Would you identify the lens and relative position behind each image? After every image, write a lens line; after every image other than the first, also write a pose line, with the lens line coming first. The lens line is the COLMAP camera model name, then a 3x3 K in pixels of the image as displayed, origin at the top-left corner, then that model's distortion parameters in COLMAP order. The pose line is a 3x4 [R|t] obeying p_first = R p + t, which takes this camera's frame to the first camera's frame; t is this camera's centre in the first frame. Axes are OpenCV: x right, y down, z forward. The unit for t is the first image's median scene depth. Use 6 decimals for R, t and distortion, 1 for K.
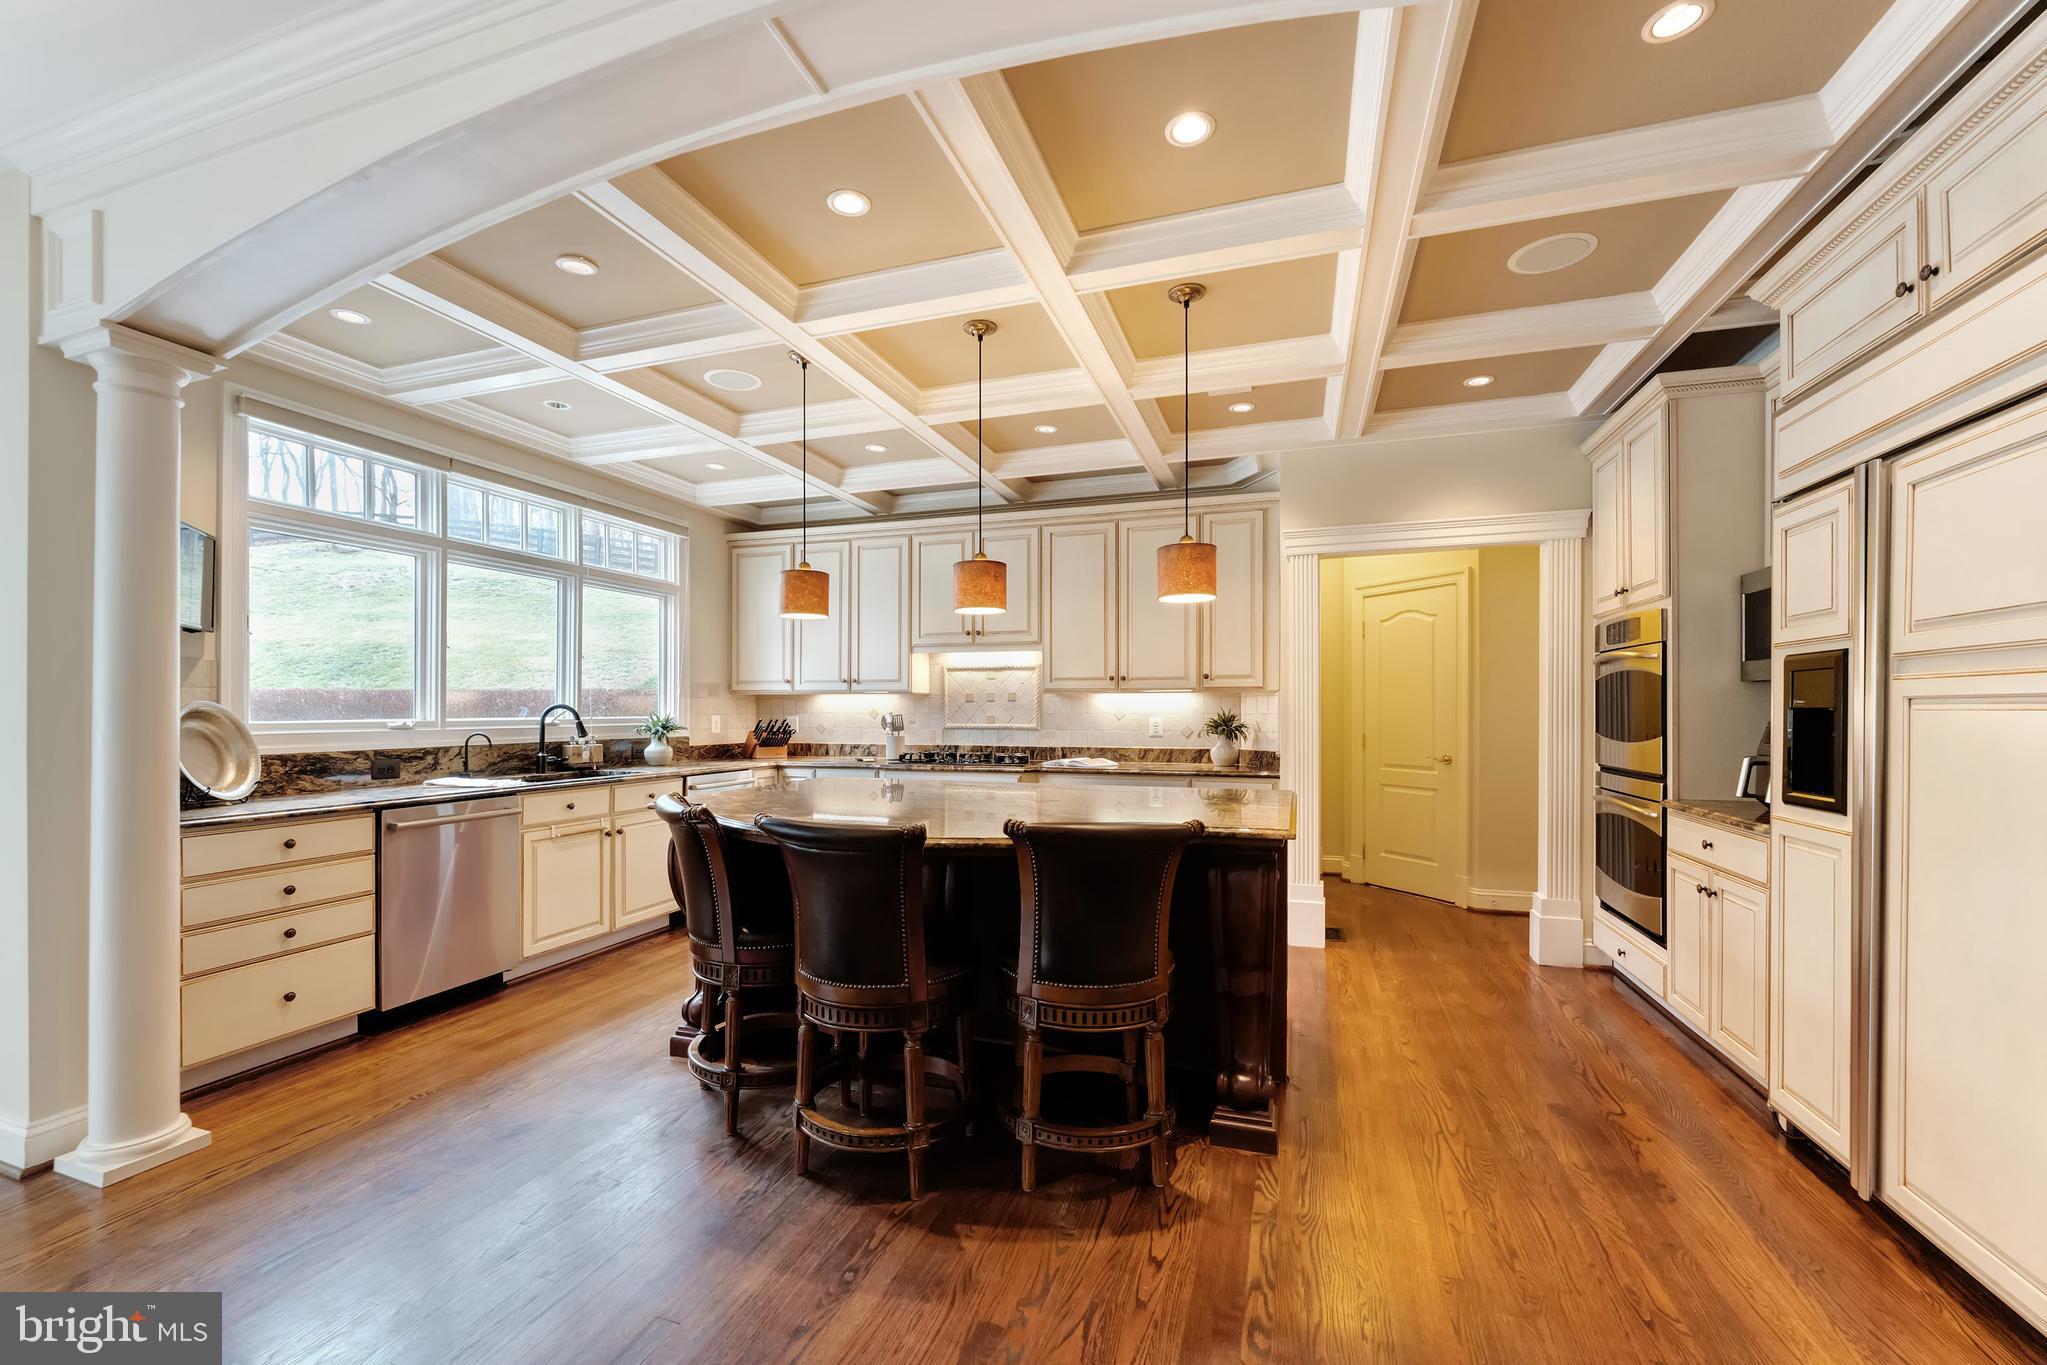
lens RADIAL K [[862.7, 0, 1008.2], [0, 862.7, 711.5], [0, 0, 1]] dist [-0.004146, 0.001687]
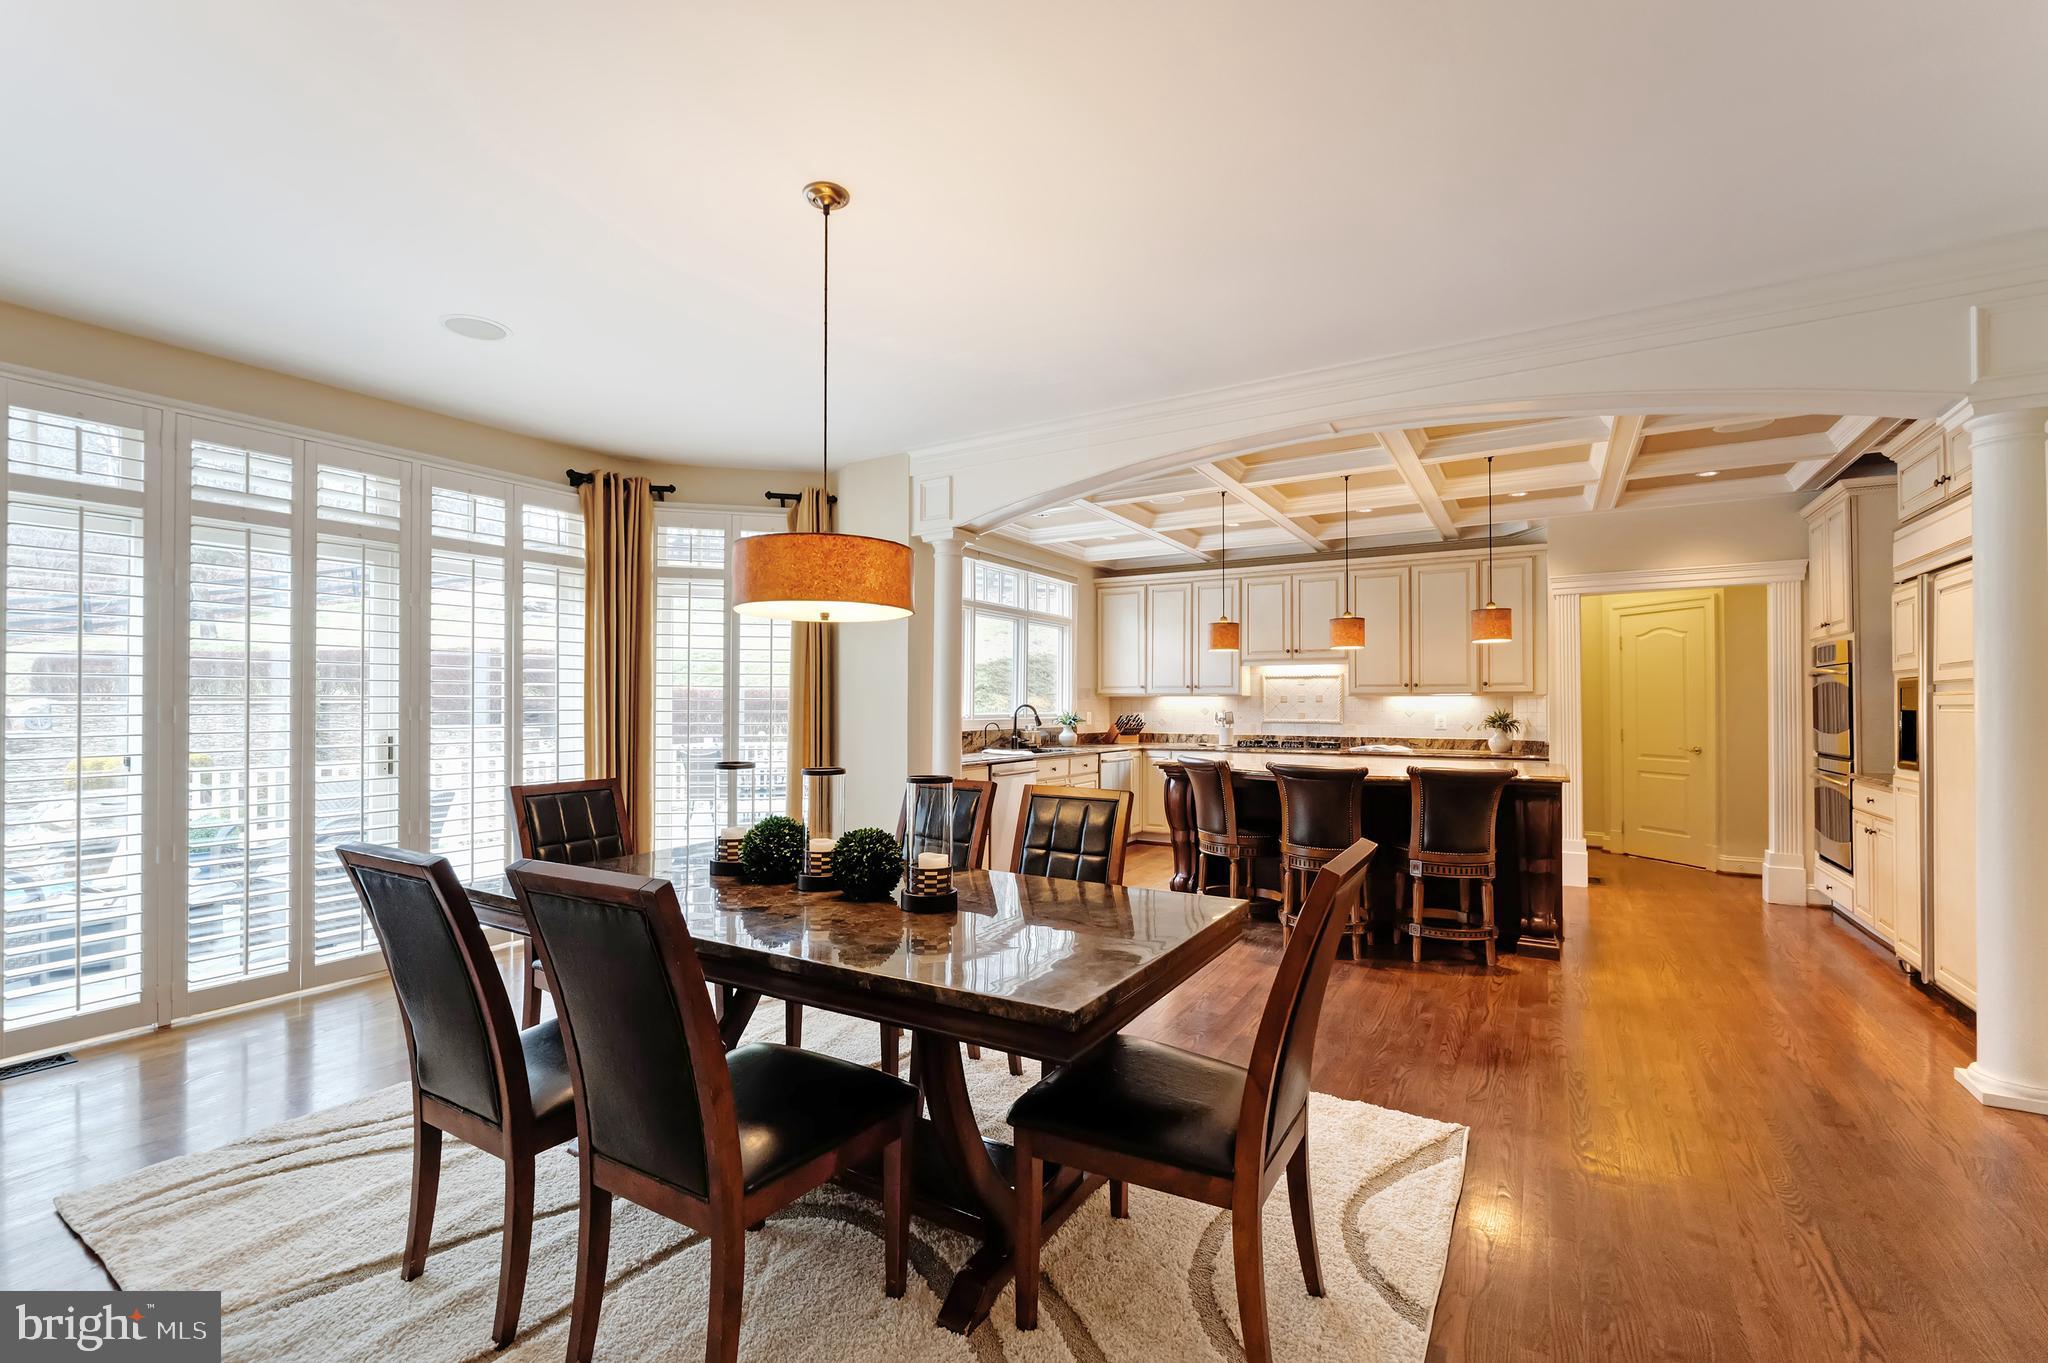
lens RADIAL K [[869.7, 0, 1025.2], [0, 869.7, 691.0], [0, 0, 1]] dist [-0.002918, 0.000661]
pose [[0.976143, -0.001432, -0.217126, -0.210938], [-0.002833, 0.999809, -0.019333, -0.002371], [0.217112, 0.019487, 0.975952, -0.562269]]
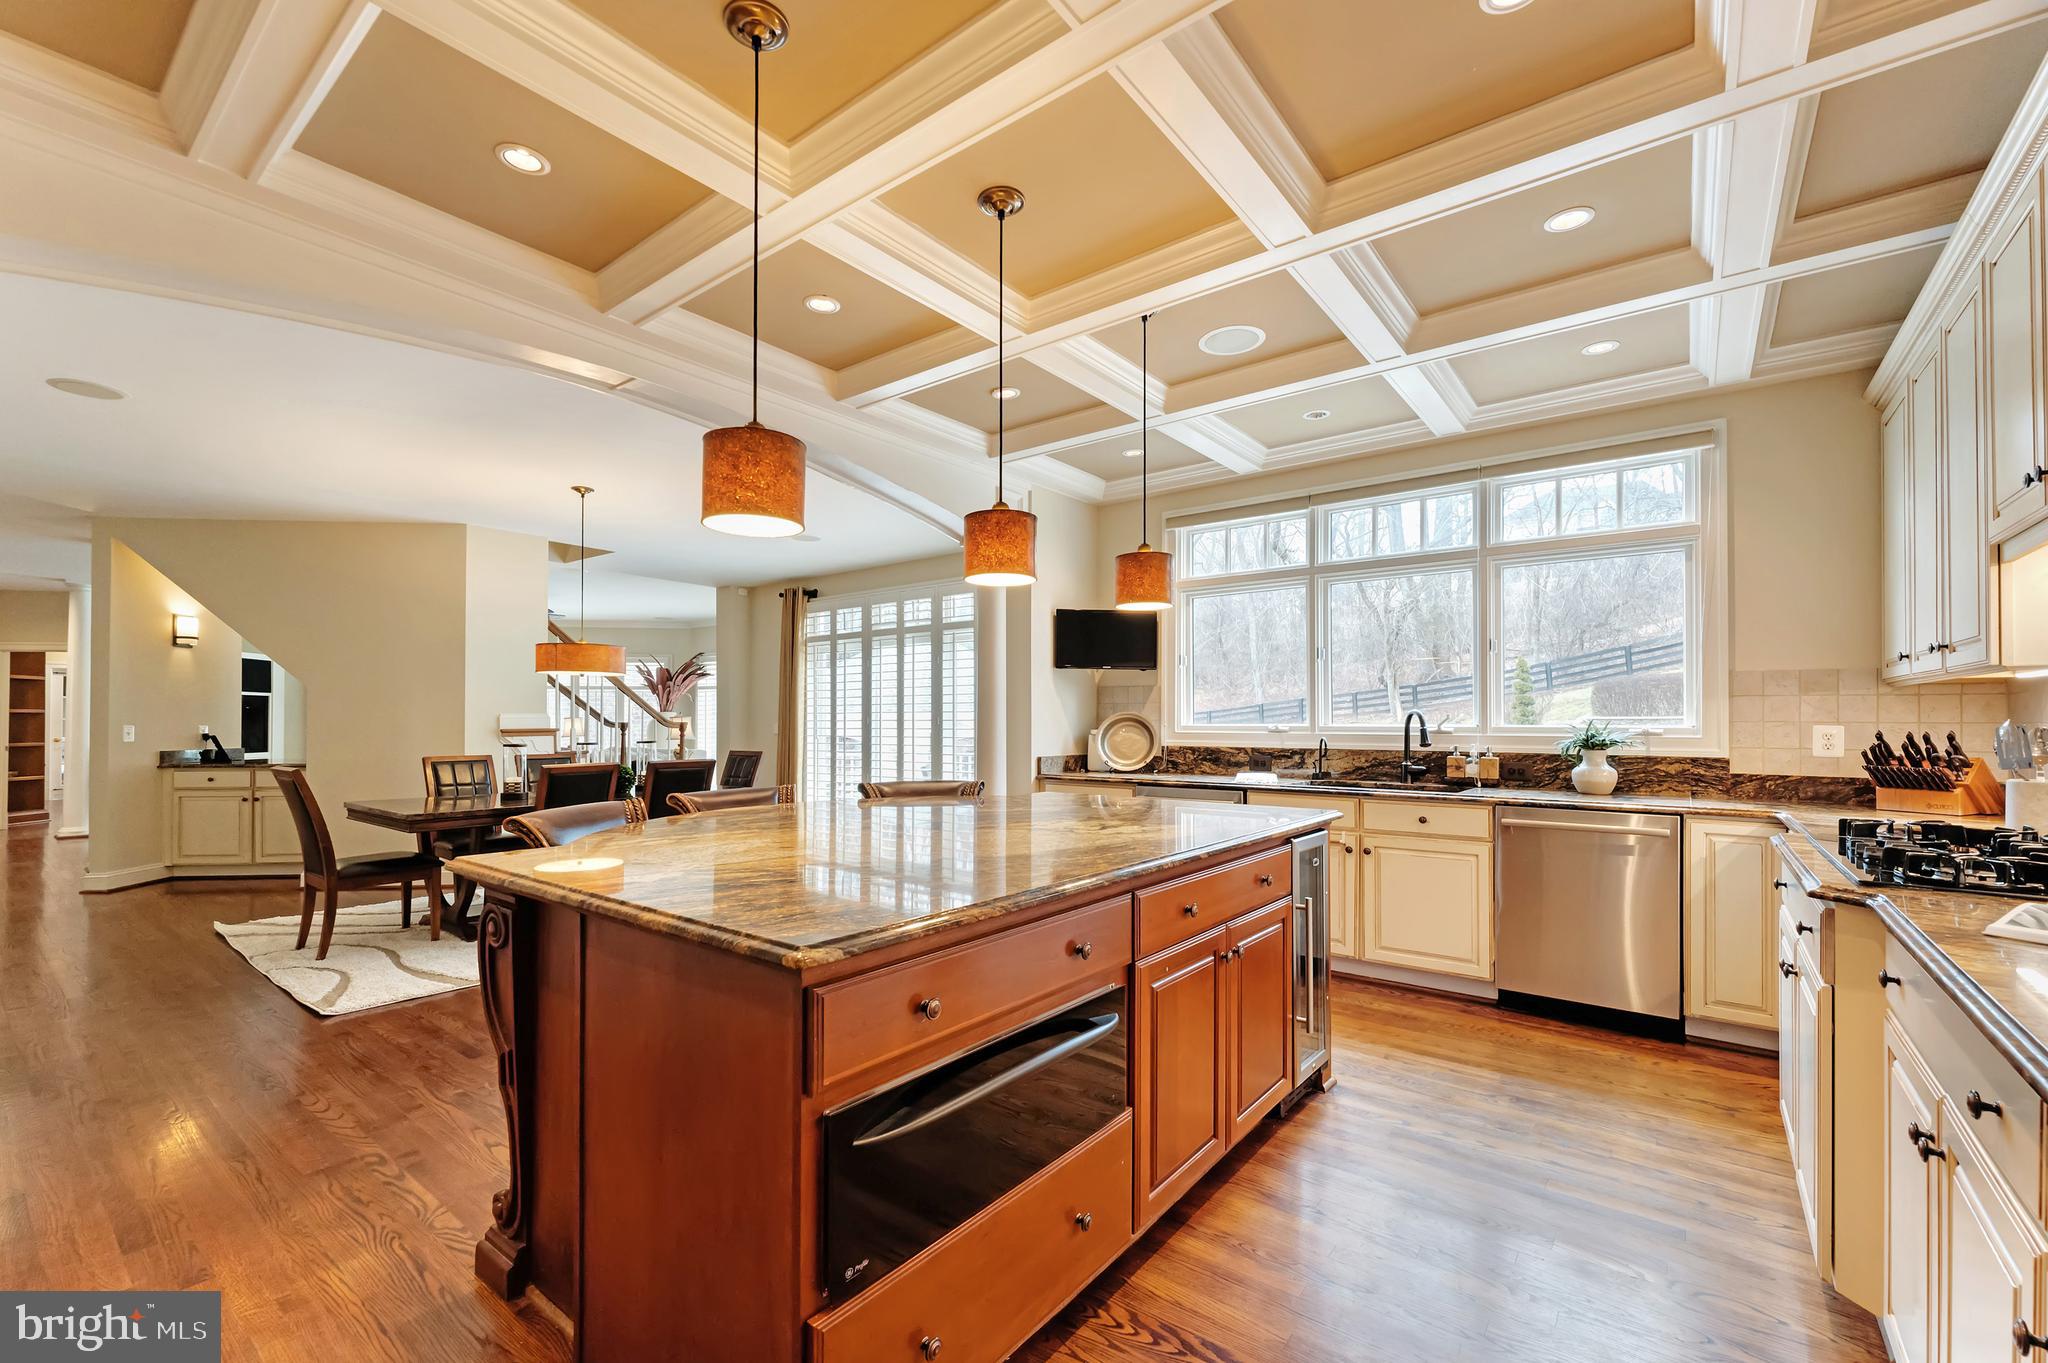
lens RADIAL K [[861.7, 0, 1093.5], [0, 861.7, 708.3], [0, 0, 1]] dist [-0.006529, 0.001517]
pose [[-0.287106, -0.011164, -0.957834, 0.540238], [-0.002700, 0.999938, -0.010845, -0.000071], [0.957895, -0.000528, -0.287118, 1.052279]]
